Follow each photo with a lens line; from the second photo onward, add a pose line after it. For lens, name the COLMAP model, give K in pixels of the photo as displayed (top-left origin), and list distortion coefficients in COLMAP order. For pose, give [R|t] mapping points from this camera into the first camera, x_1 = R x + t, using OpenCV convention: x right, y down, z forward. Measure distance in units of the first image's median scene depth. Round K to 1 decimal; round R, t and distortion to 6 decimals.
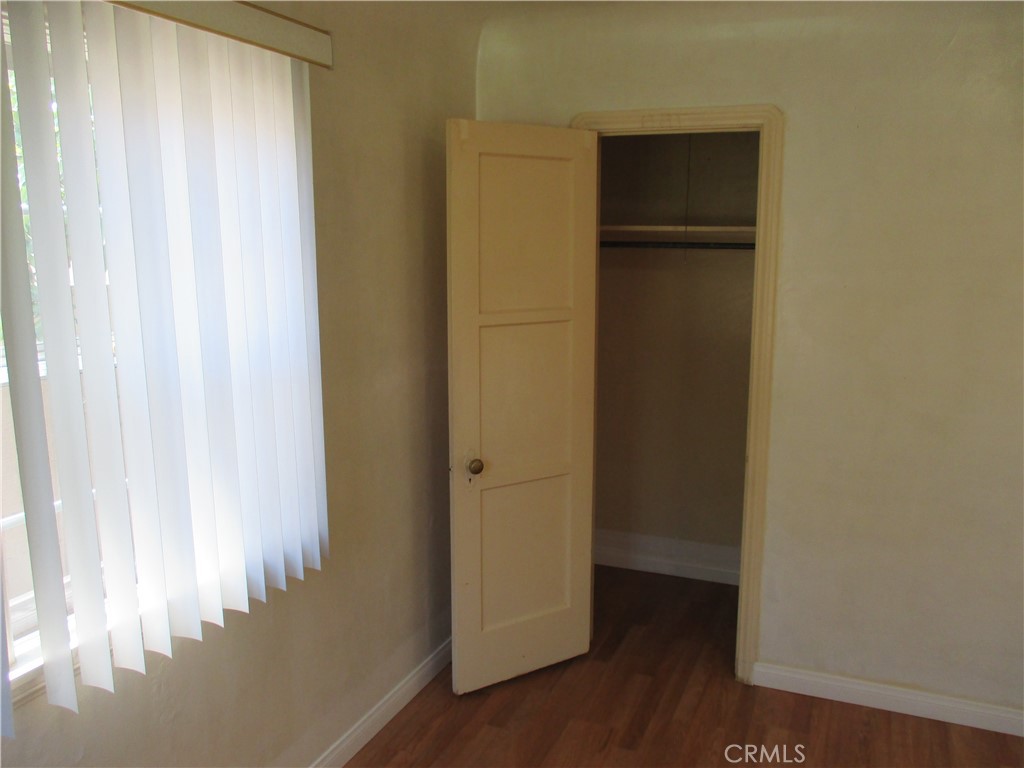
lens RADIAL K [[850.7, 0, 510.9], [0, 850.7, 384.2], [0, 0, 1]] dist [-0.040688, 0.023214]
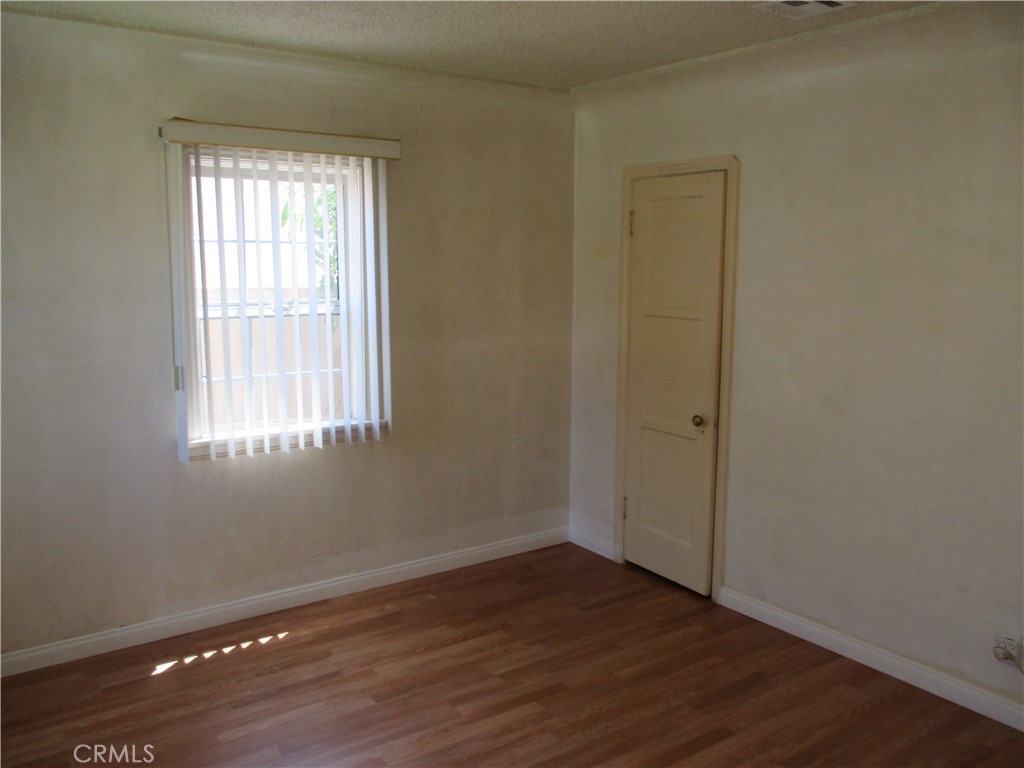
lens RADIAL K [[850.7, 0, 504.7], [0, 850.7, 384.7], [0, 0, 1]] dist [-0.040688, 0.023214]
pose [[0.852546, 0.076831, -0.516974, 0.702738], [-0.090745, 0.995873, -0.001646, 0.062582], [0.514713, 0.048316, 0.856000, -0.300456]]
